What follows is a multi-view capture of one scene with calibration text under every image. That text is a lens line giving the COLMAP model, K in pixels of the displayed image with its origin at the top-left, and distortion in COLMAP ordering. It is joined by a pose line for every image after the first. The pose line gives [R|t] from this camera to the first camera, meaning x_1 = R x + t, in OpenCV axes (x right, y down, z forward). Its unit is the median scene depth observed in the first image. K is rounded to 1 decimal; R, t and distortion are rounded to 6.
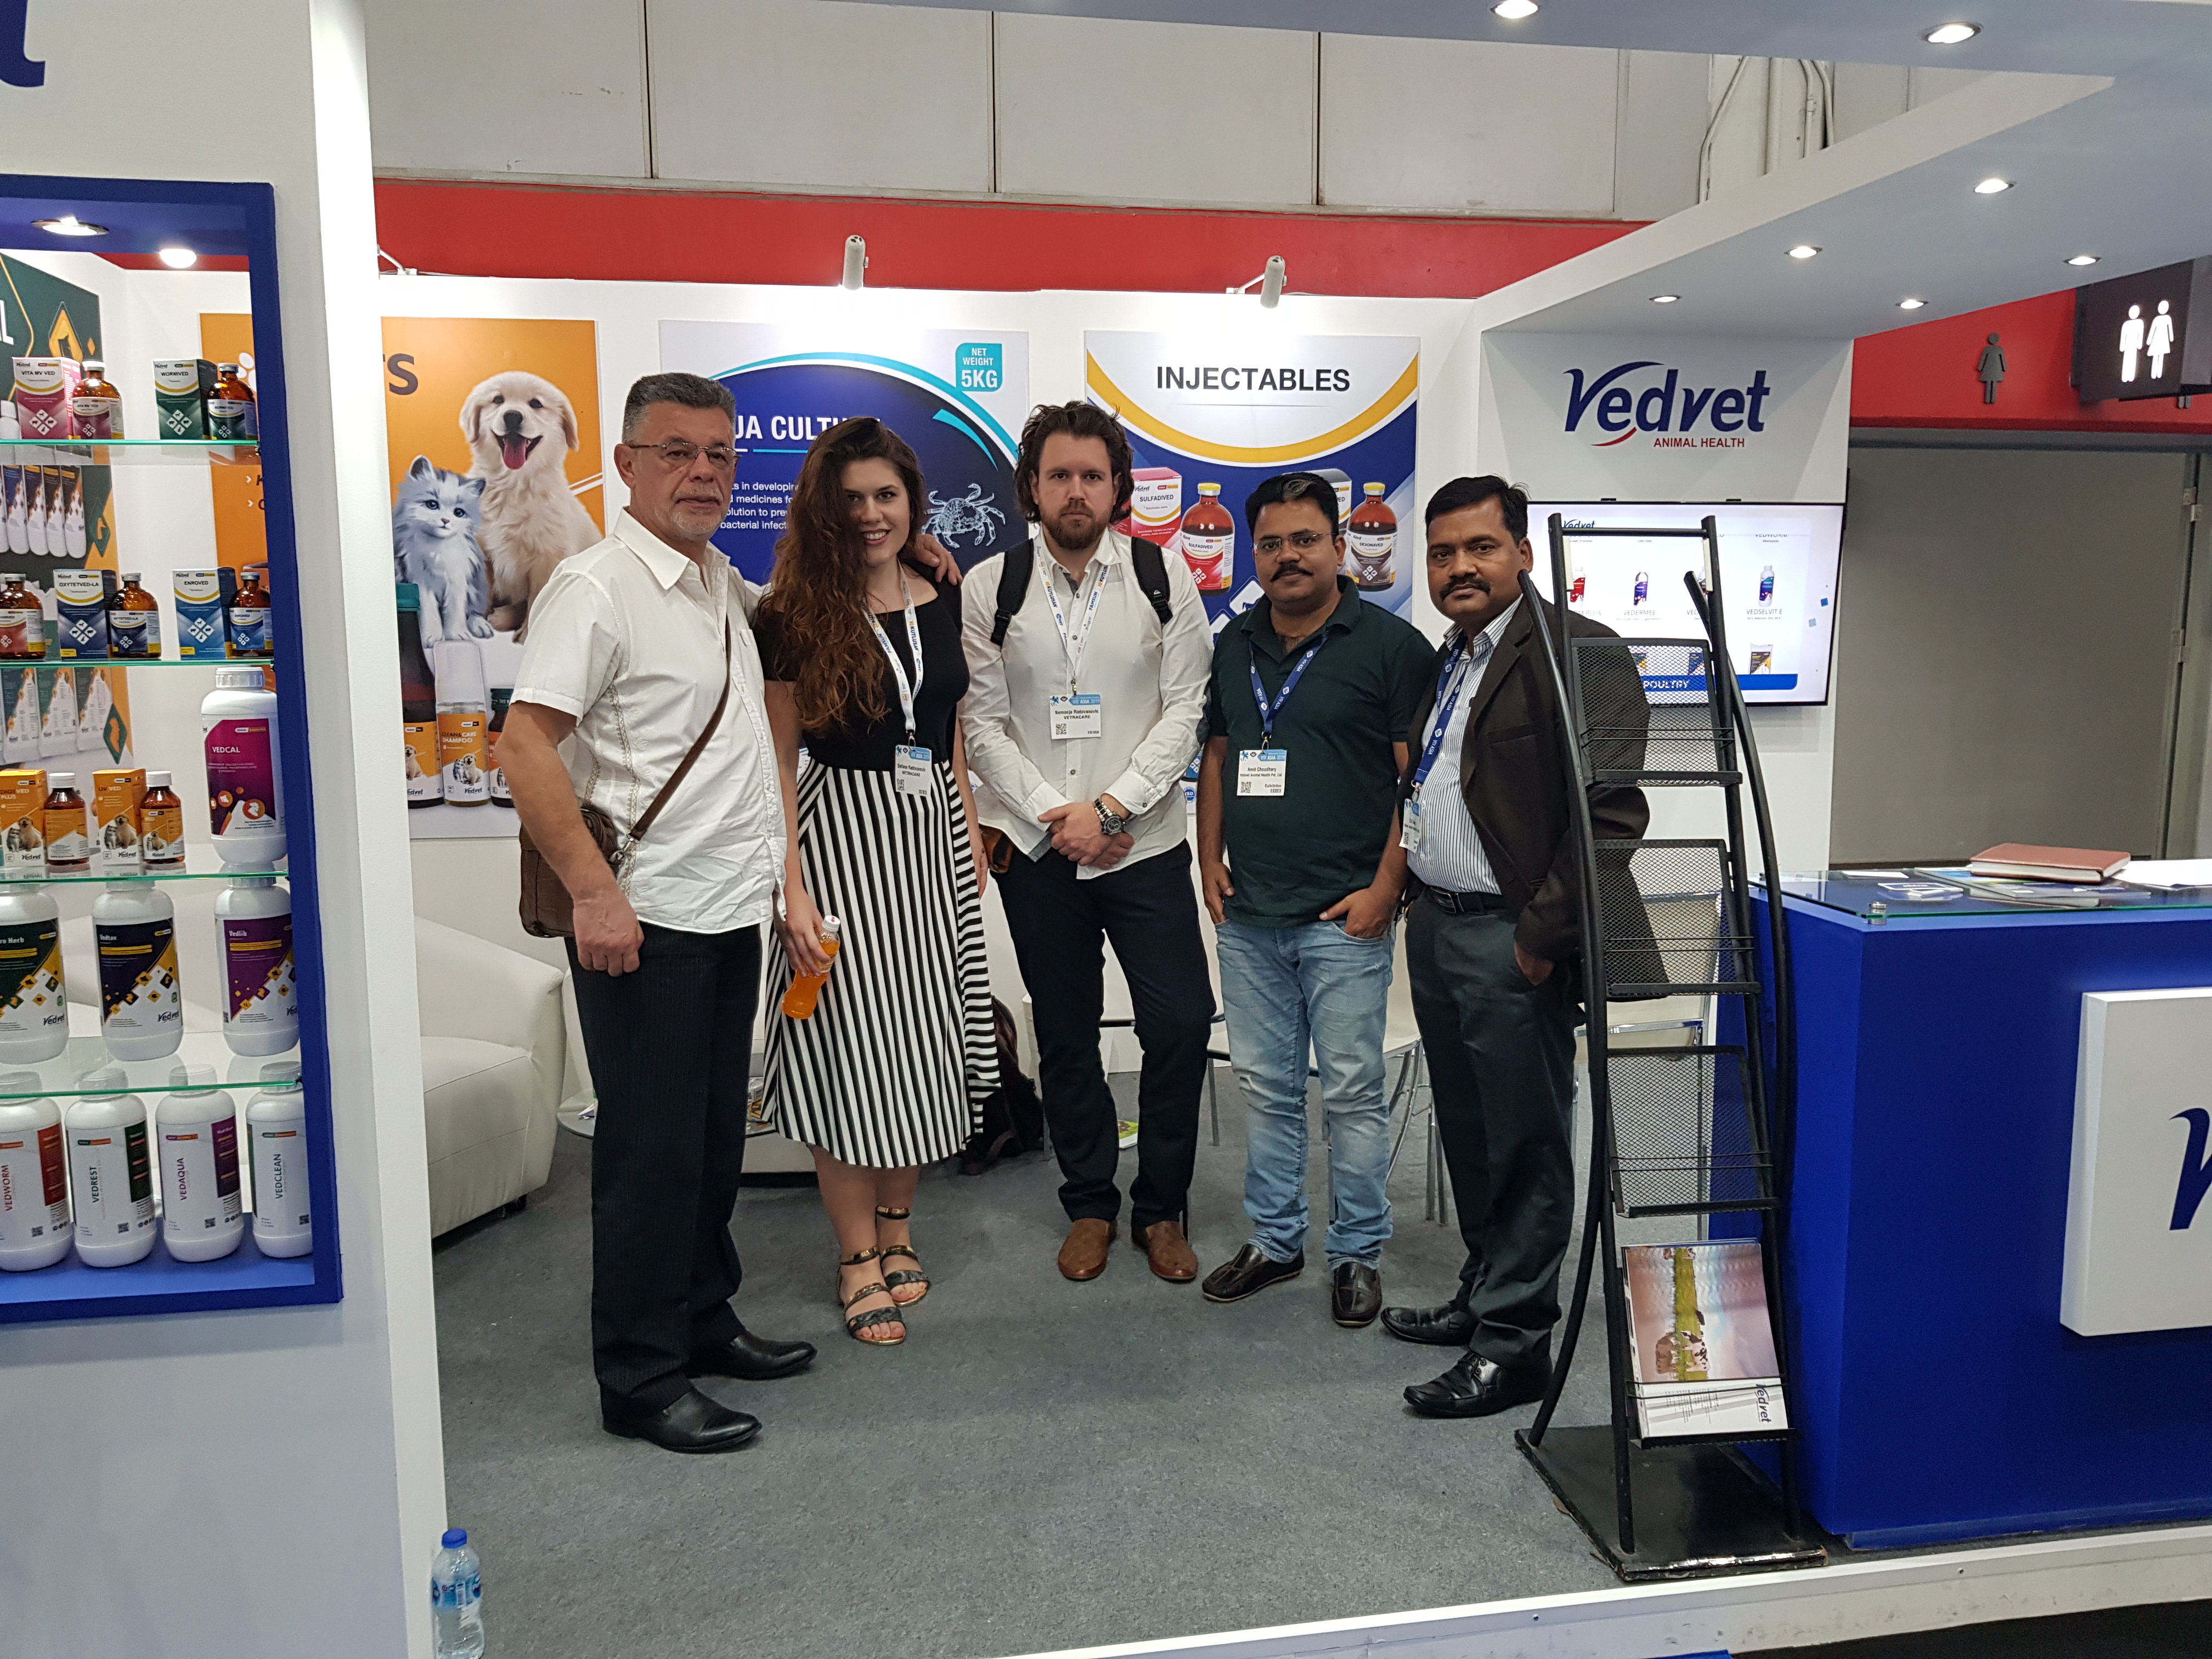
lens RADIAL K [[1811.7, 0, 1137.0], [0, 1811.7, 868.1], [0, 0, 1]] dist [0.059403, -0.126181]
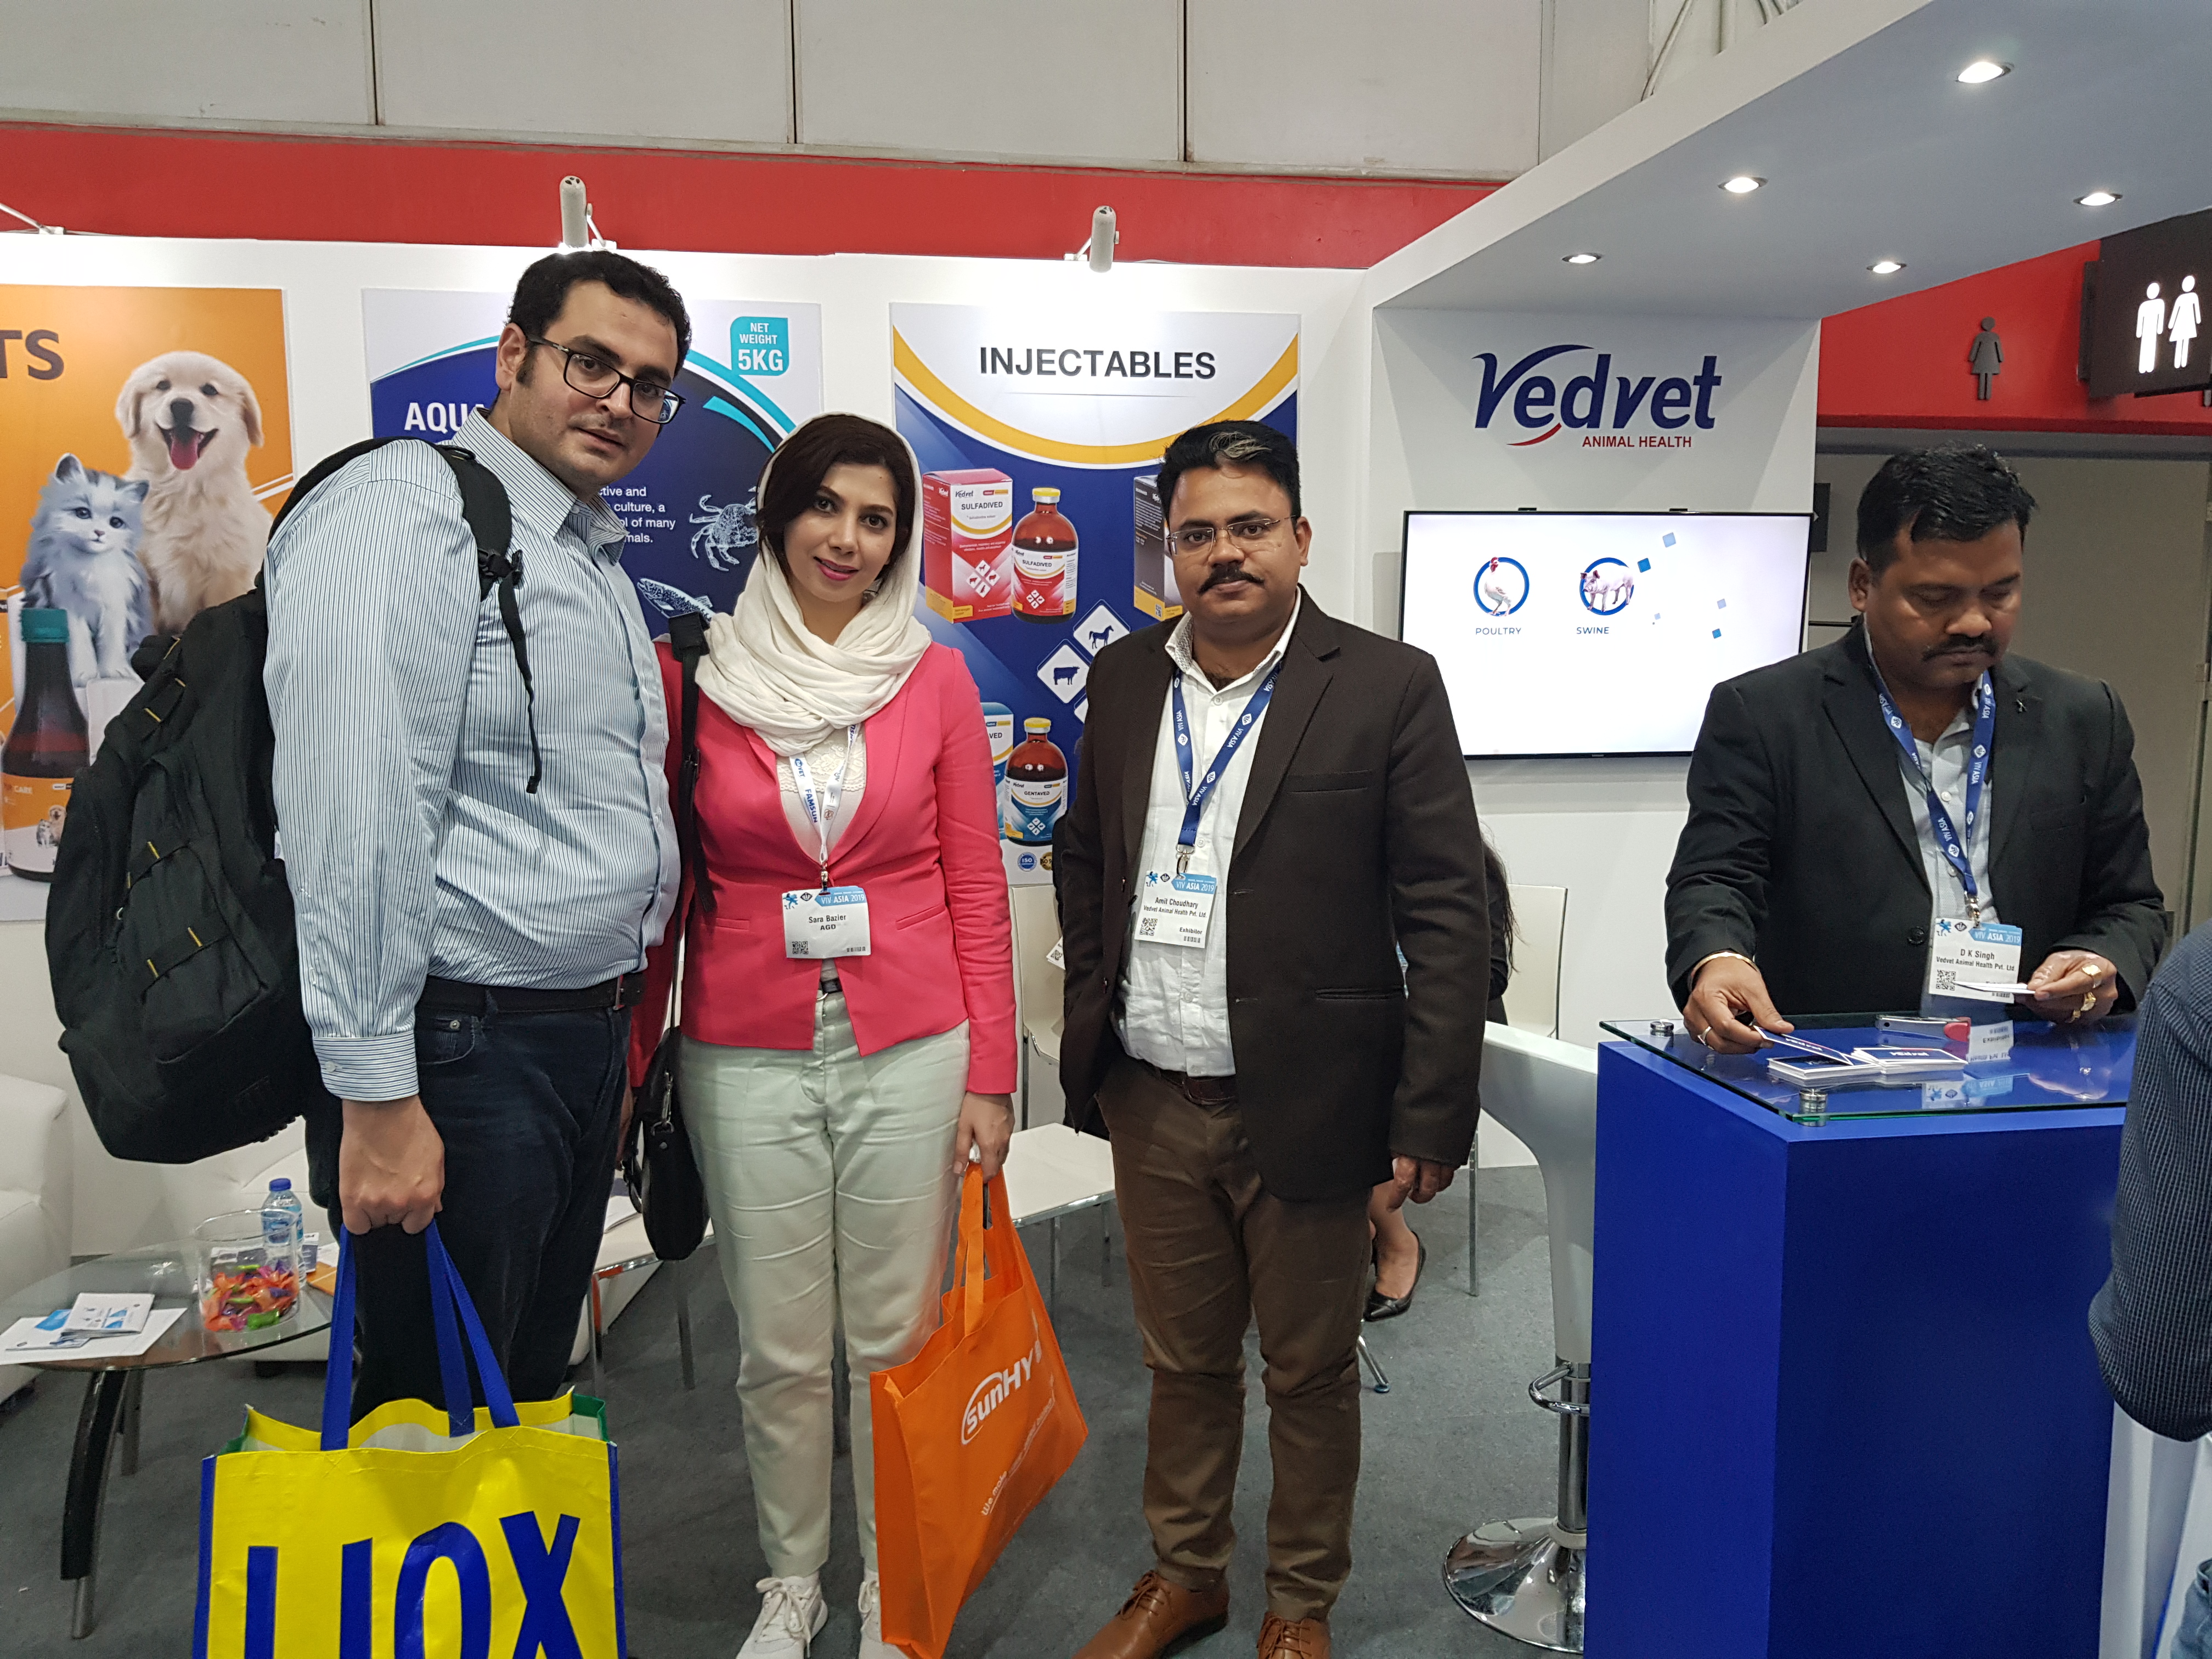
lens RADIAL K [[1811.7, 0, 1138.4], [0, 1811.7, 863.1], [0, 0, 1]] dist [0.059403, -0.126181]
pose [[1.000000, 0.000083, 0.000208, 0.083273], [-0.000080, 0.999838, -0.017974, -0.025839], [-0.000210, 0.017974, 0.999838, 0.174836]]
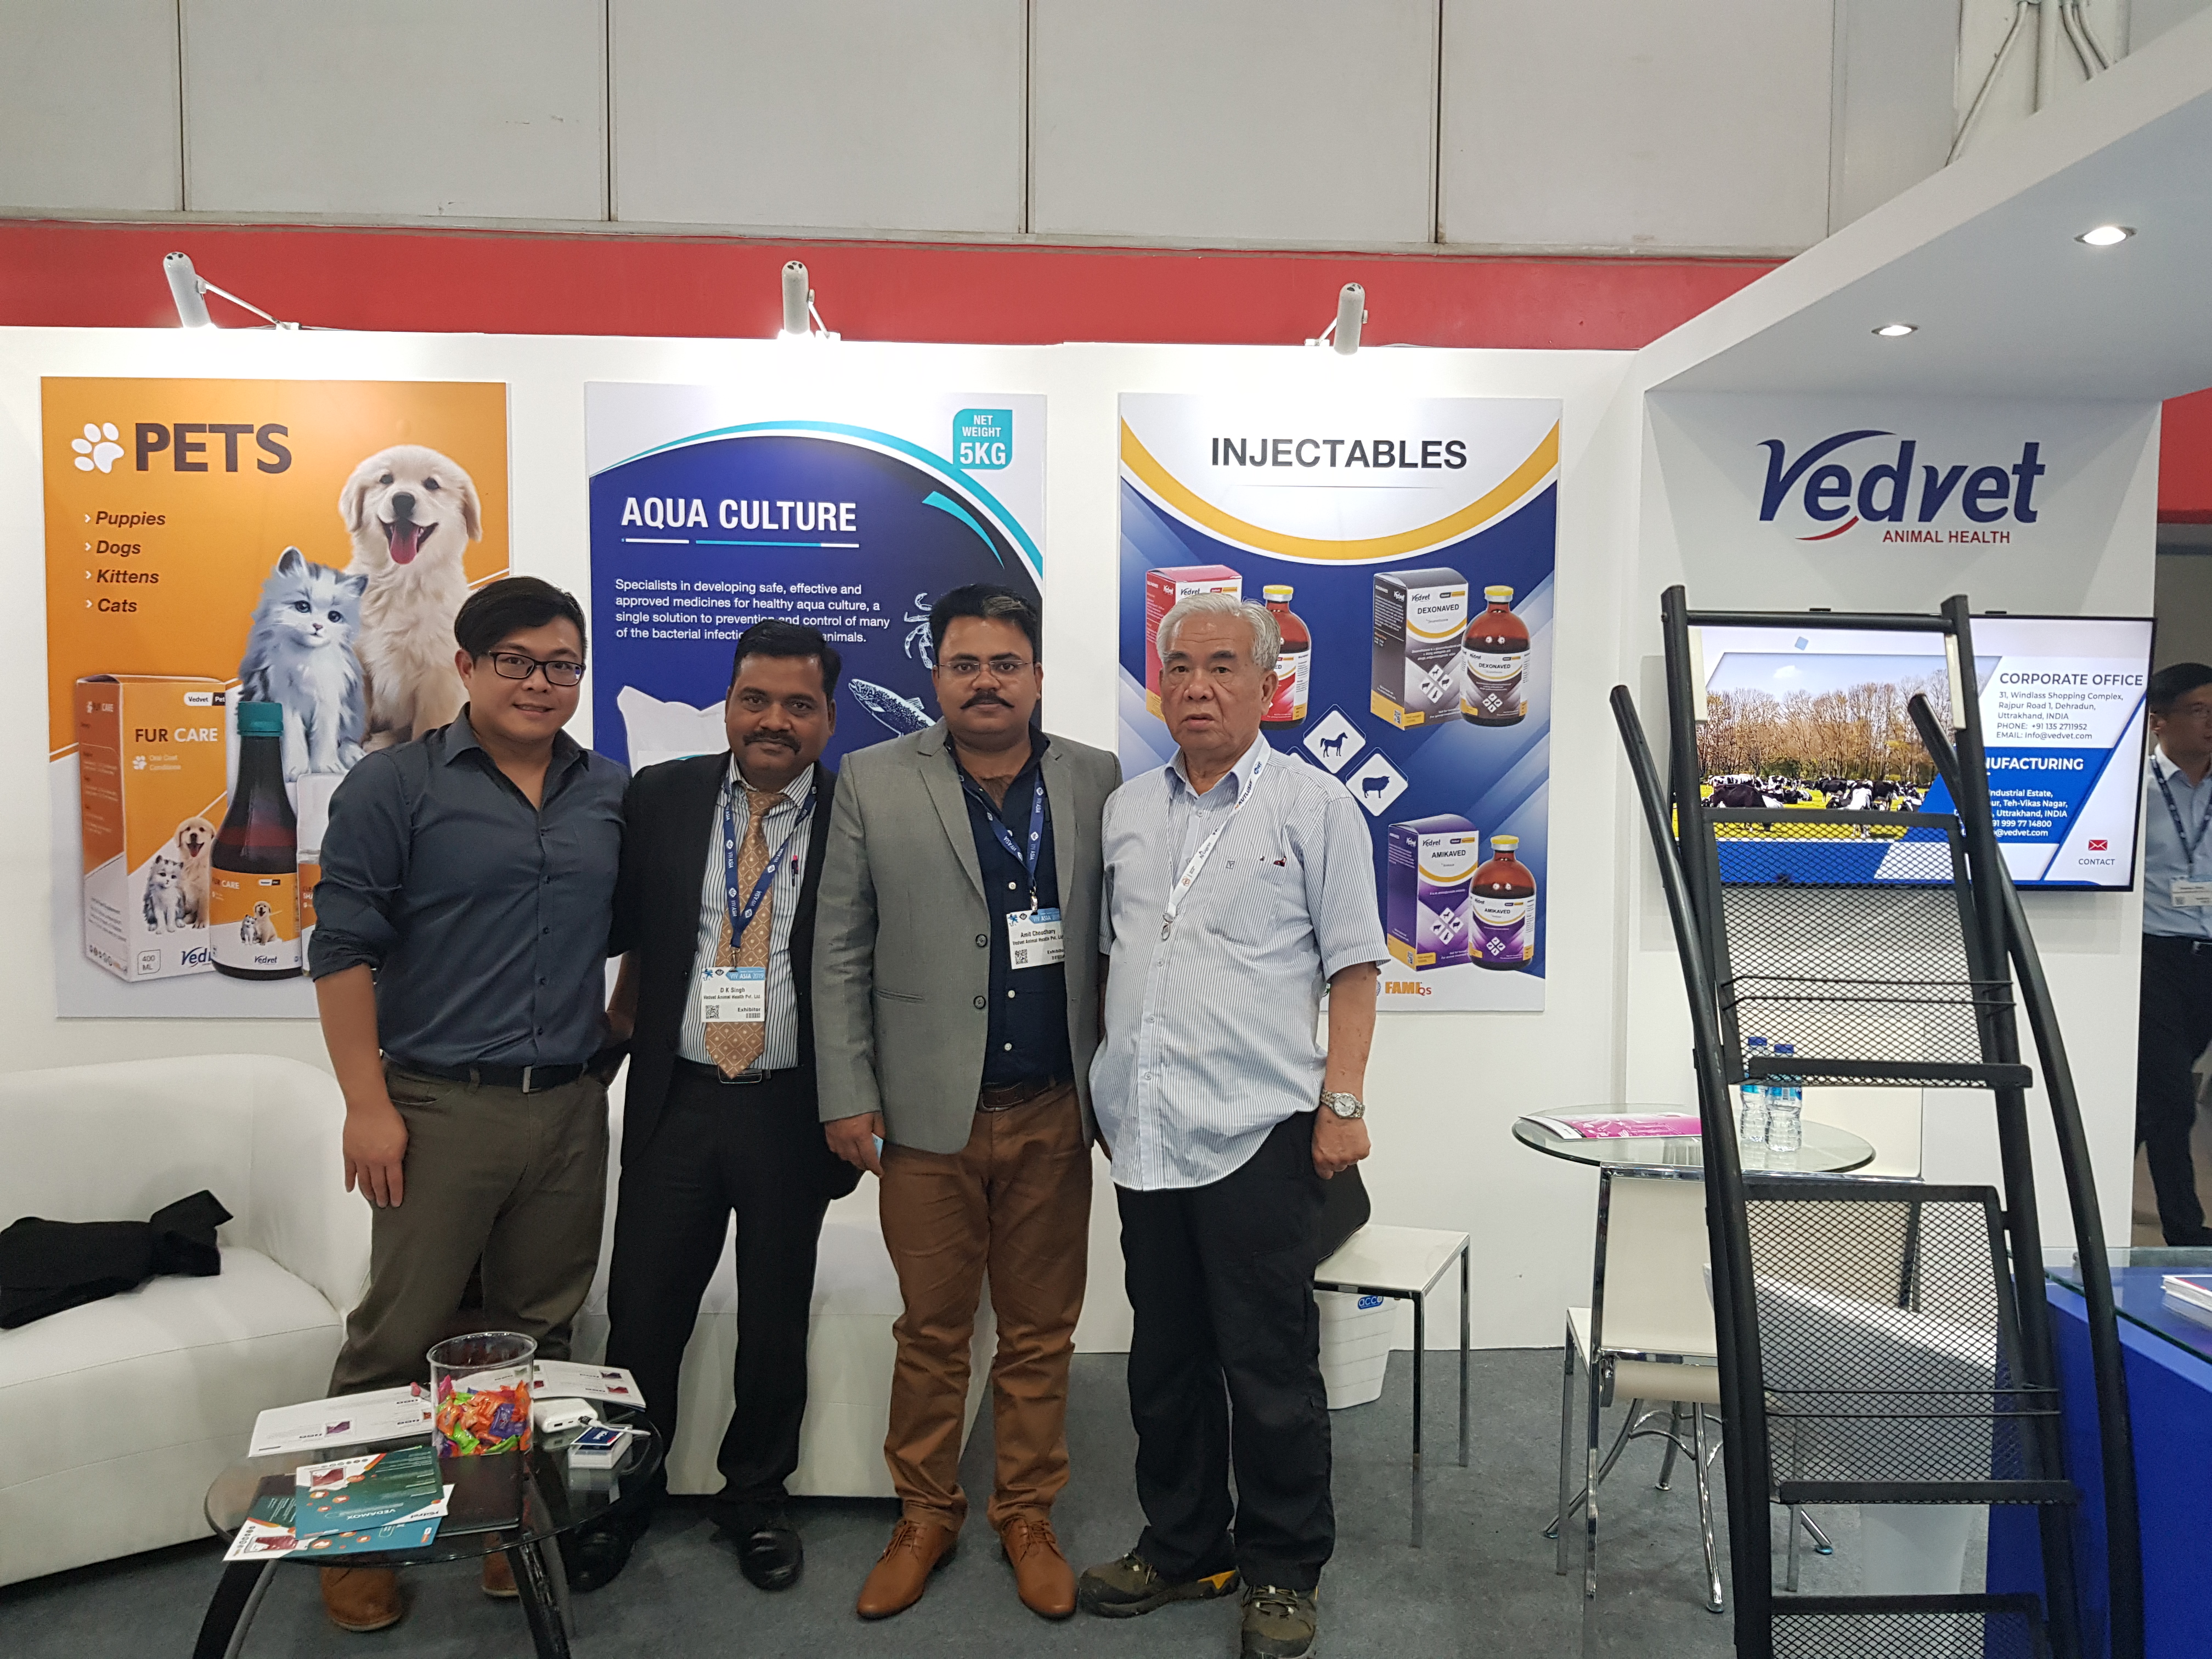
lens RADIAL K [[1811.7, 0, 1114.8], [0, 1811.7, 849.7], [0, 0, 1]] dist [0.059403, -0.126181]
pose [[0.991089, 0.021599, -0.131441, 0.075853], [-0.032682, 0.996034, -0.082756, -0.034442], [0.129133, 0.086315, 0.987864, 0.241562]]
